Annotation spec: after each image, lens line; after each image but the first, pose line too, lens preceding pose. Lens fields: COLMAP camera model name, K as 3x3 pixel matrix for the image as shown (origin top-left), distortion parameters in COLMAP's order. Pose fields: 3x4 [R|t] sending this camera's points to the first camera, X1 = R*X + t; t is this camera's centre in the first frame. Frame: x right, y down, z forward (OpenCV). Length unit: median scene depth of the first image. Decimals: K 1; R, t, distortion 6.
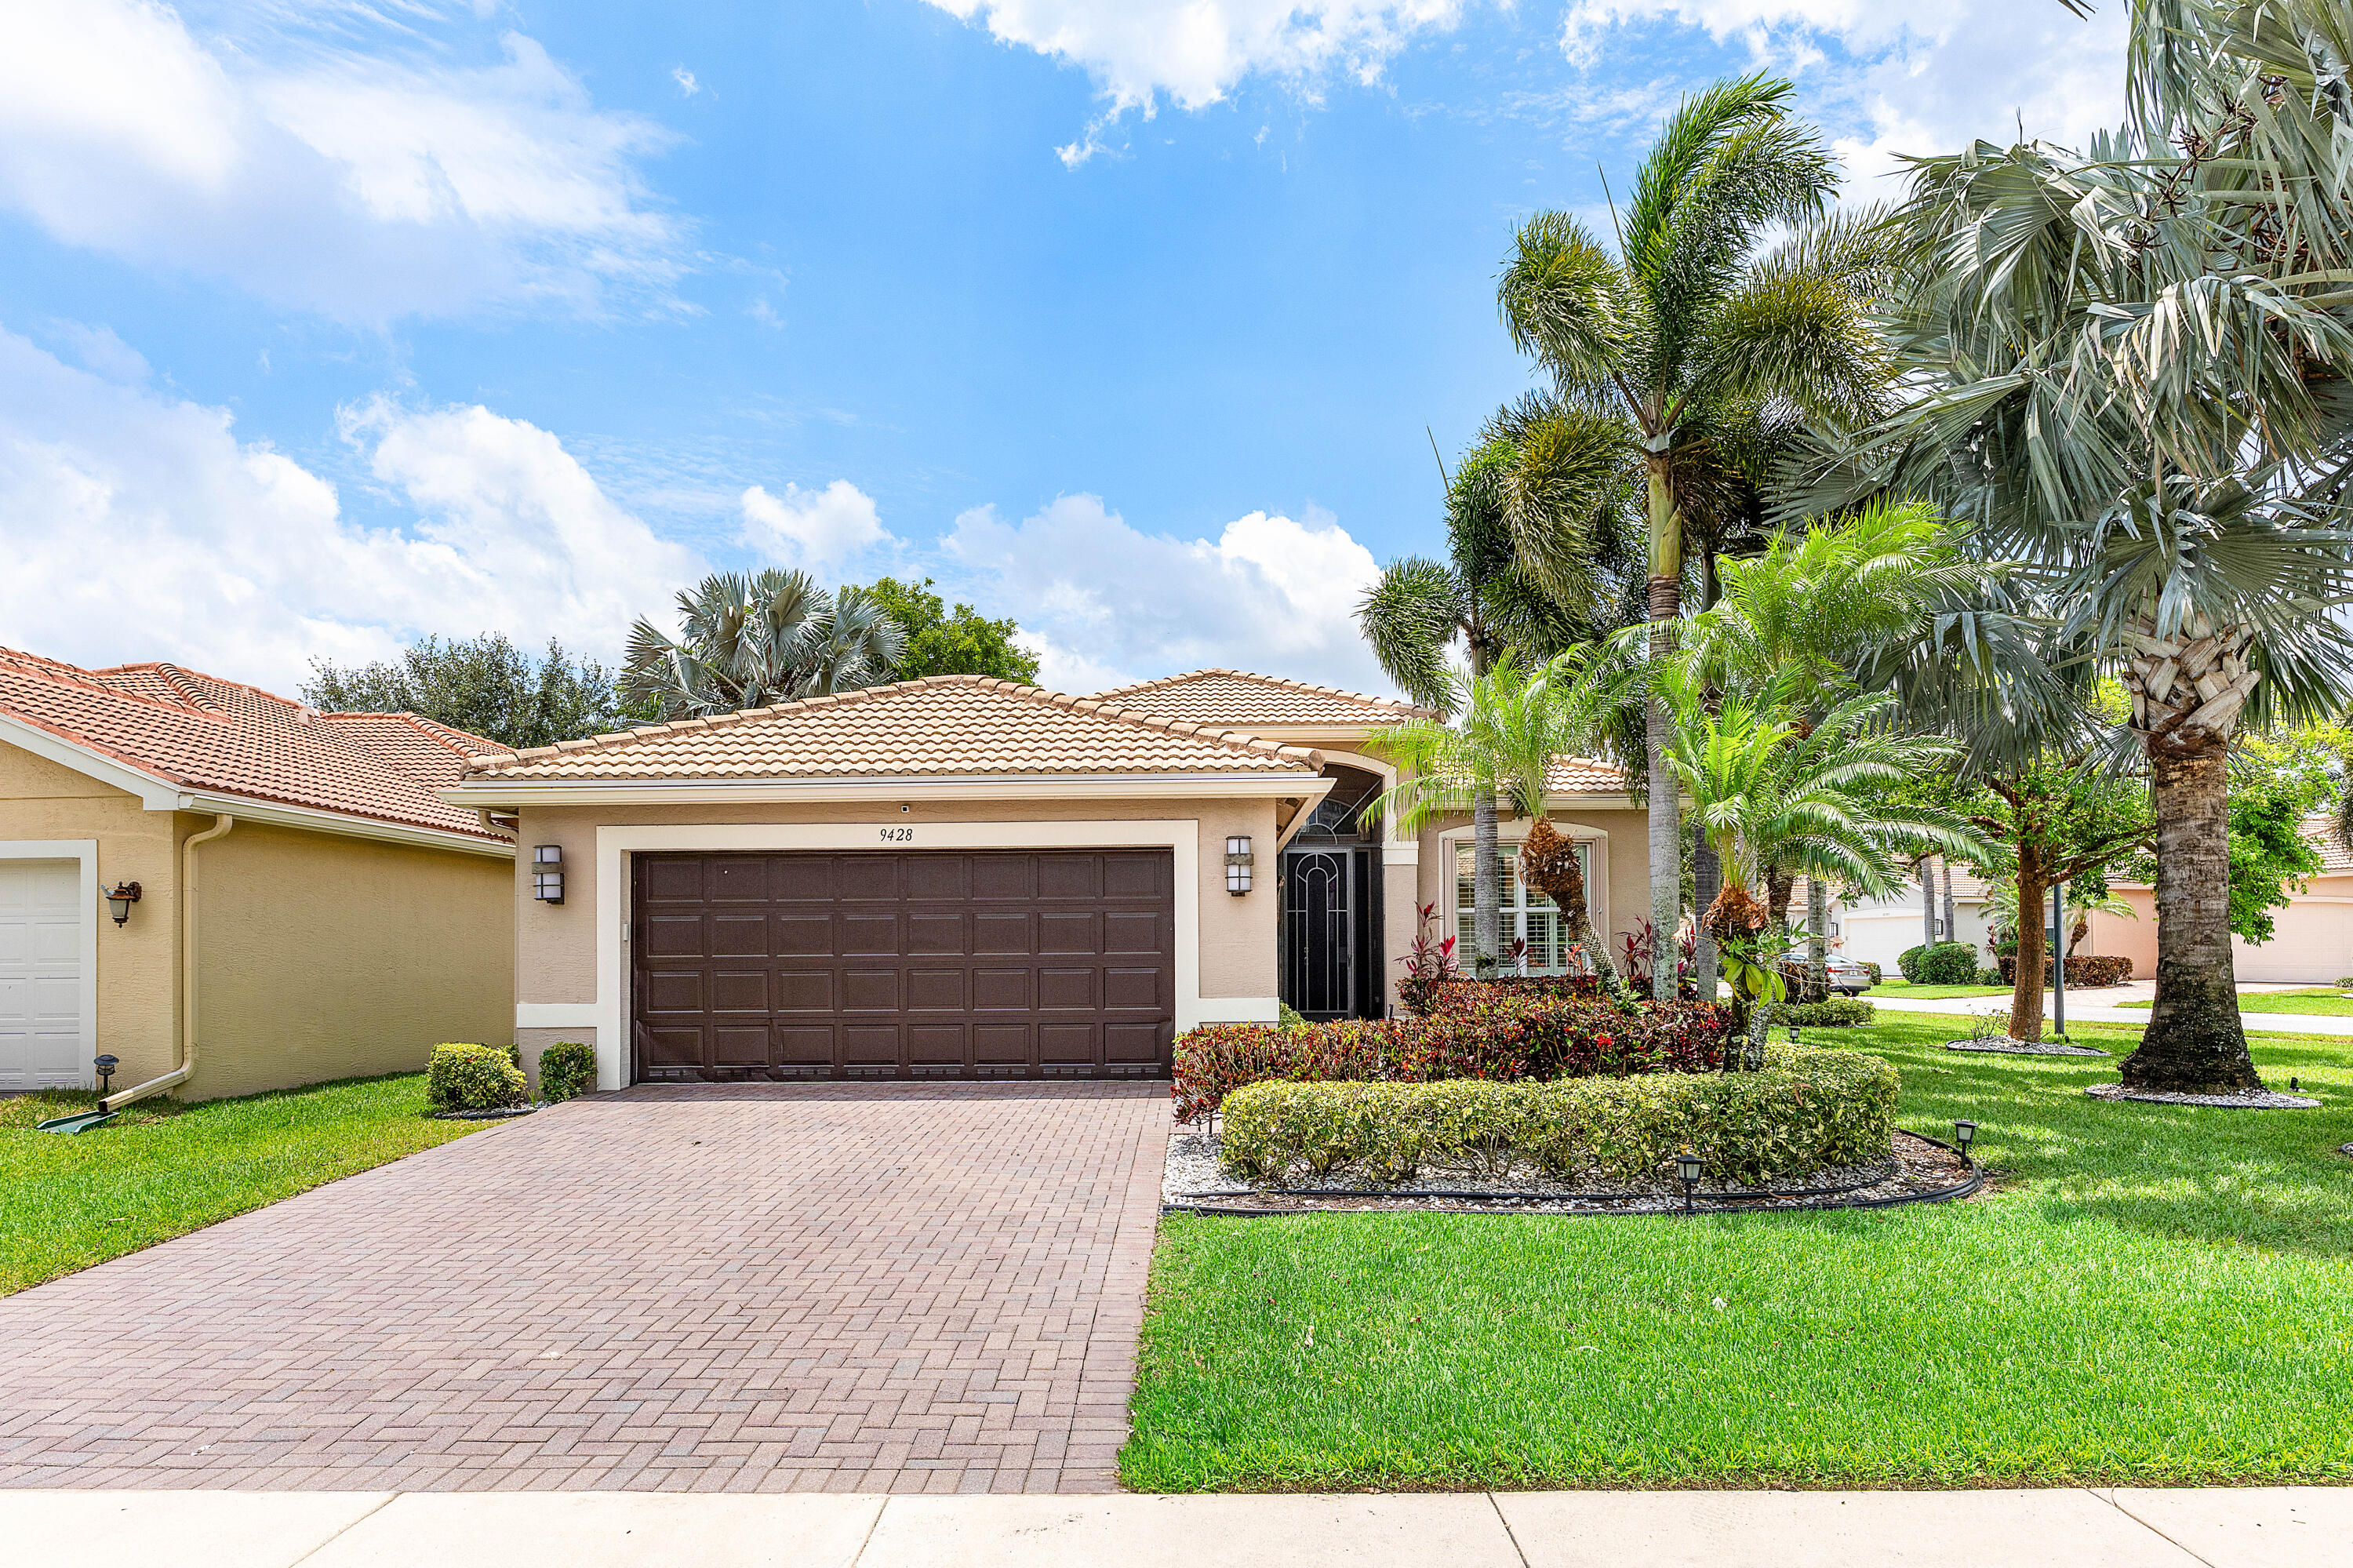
lens RADIAL K [[1264.7, 0, 1236.6], [0, 1264.7, 950.7], [0, 0, 1]] dist [-0.001895, -0.000953]
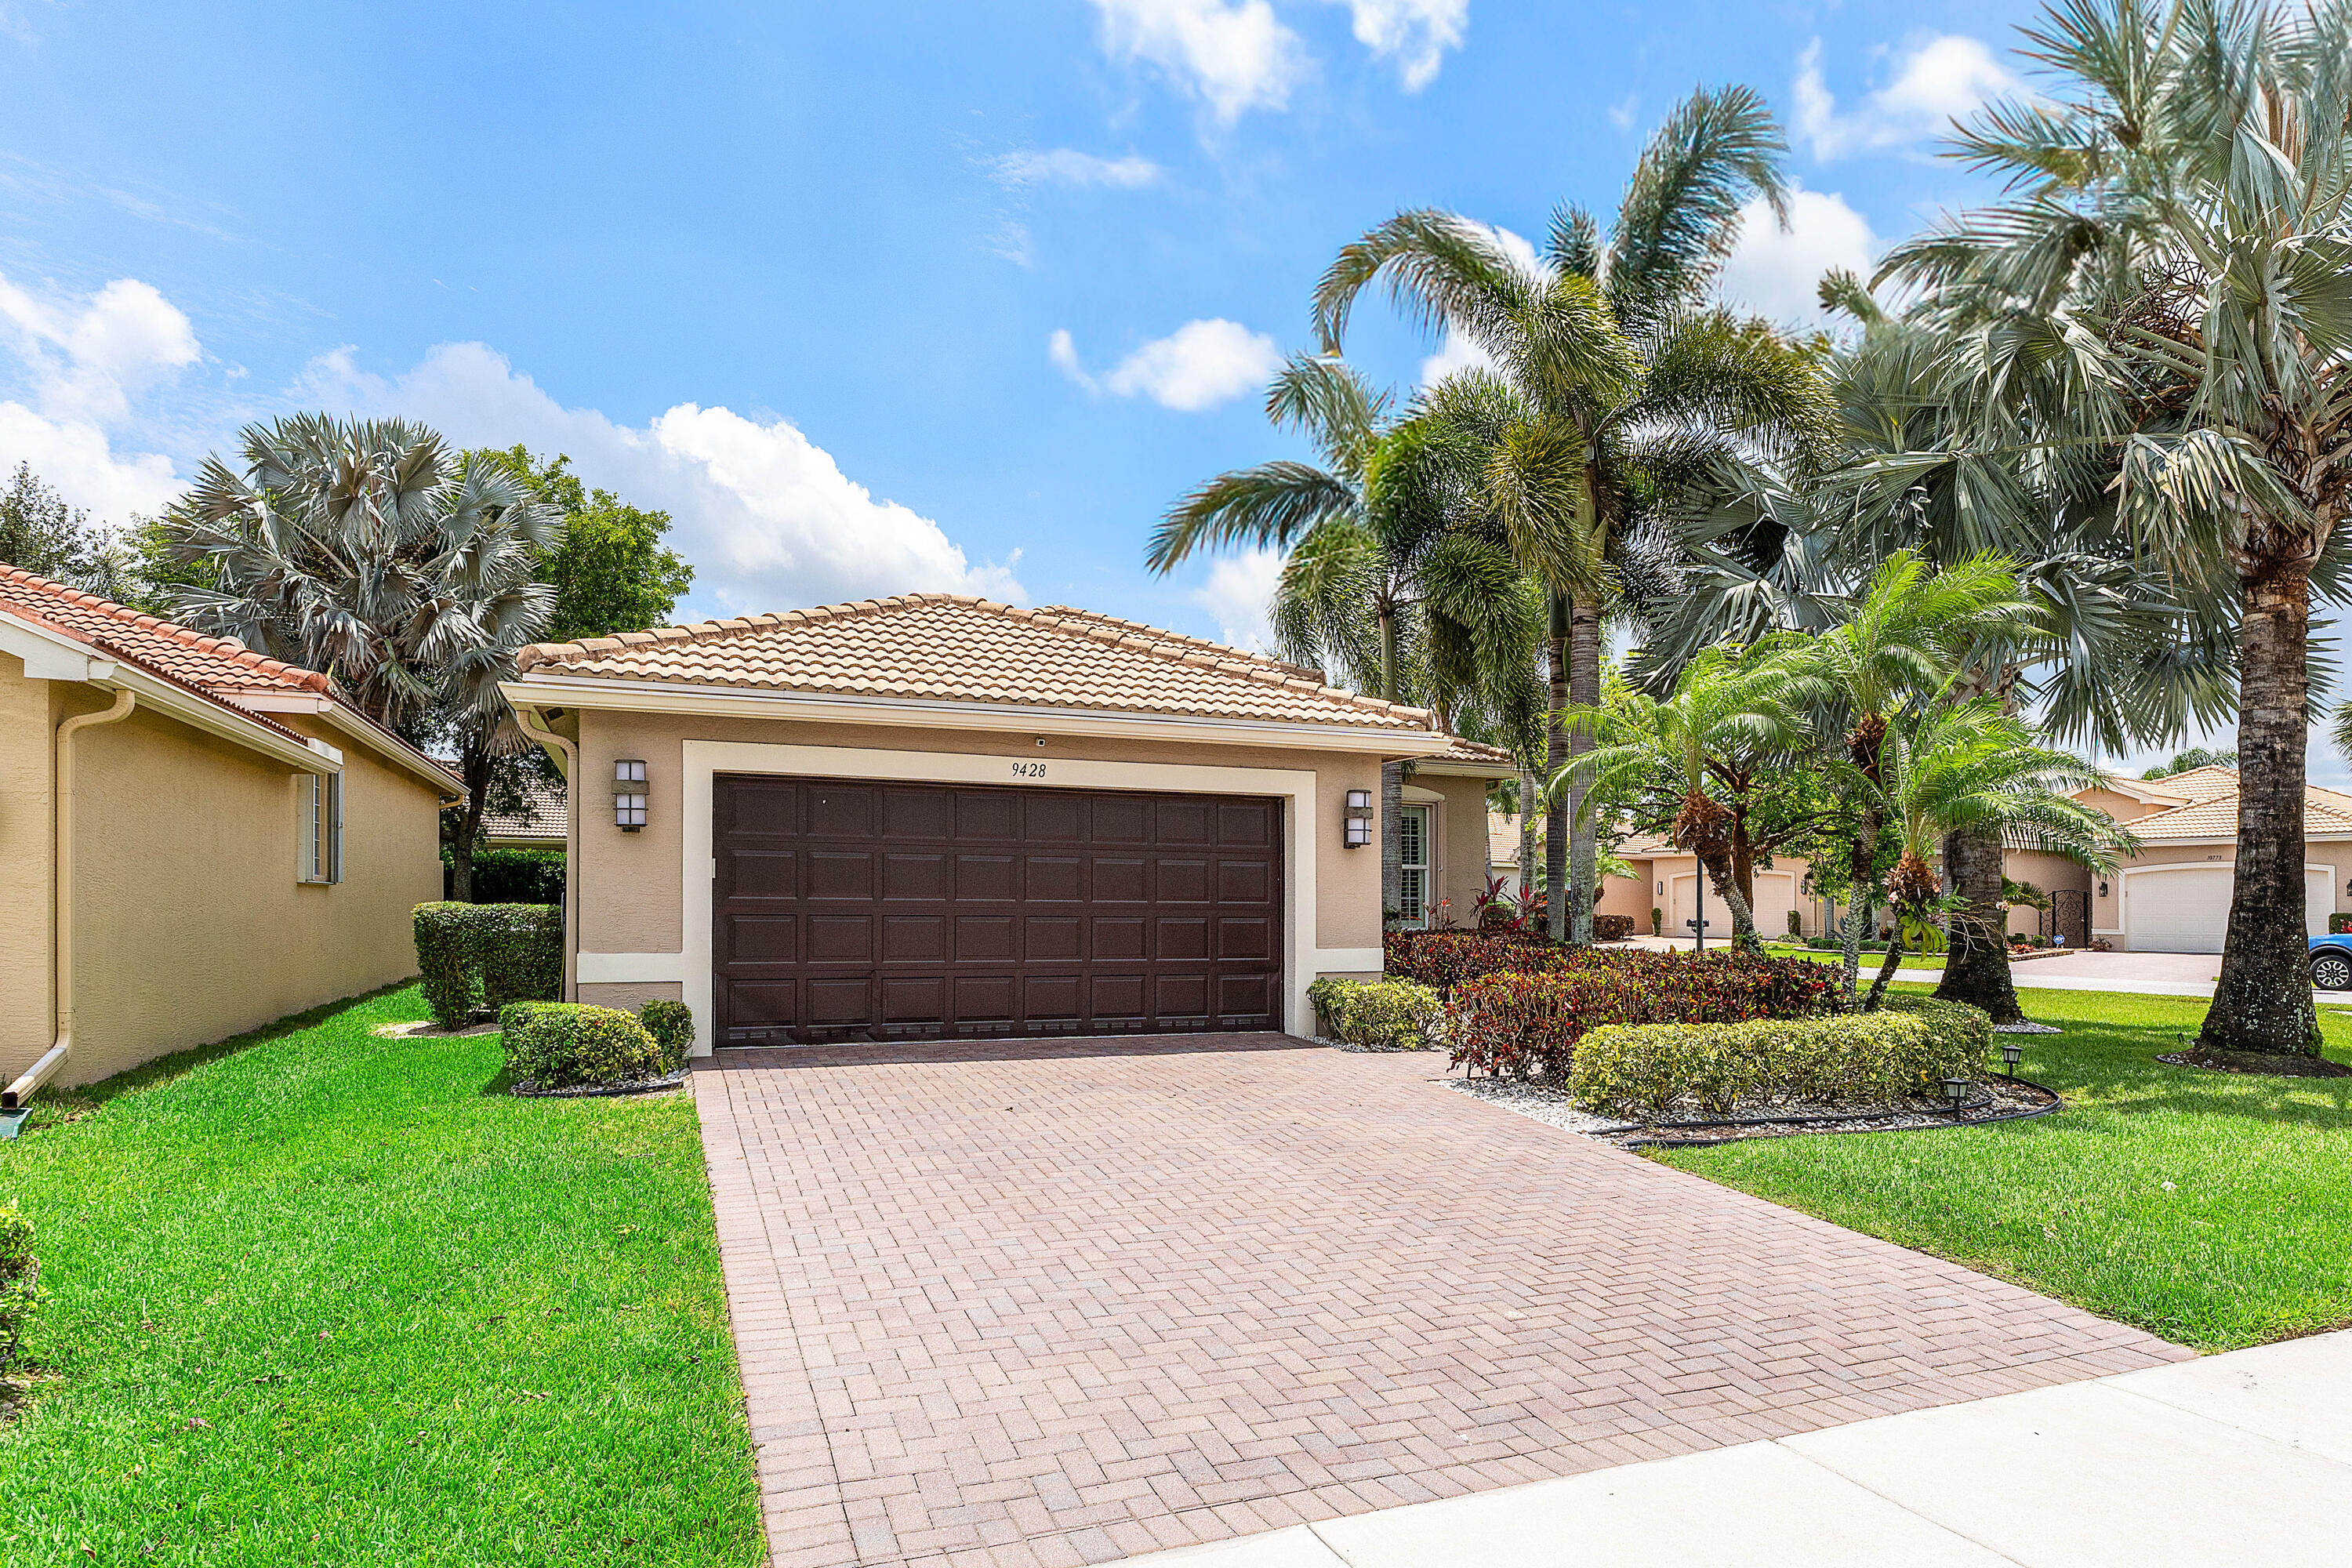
lens RADIAL K [[1305.8, 0, 1176.1], [0, 1305.8, 910.7], [0, 0, 1]] dist [-0.002276, 0.001917]
pose [[0.923656, 0.013145, 0.382996, -0.529505], [-0.015970, 0.999864, 0.004197, 0.004977], [-0.382889, -0.009993, 0.923740, 0.081724]]
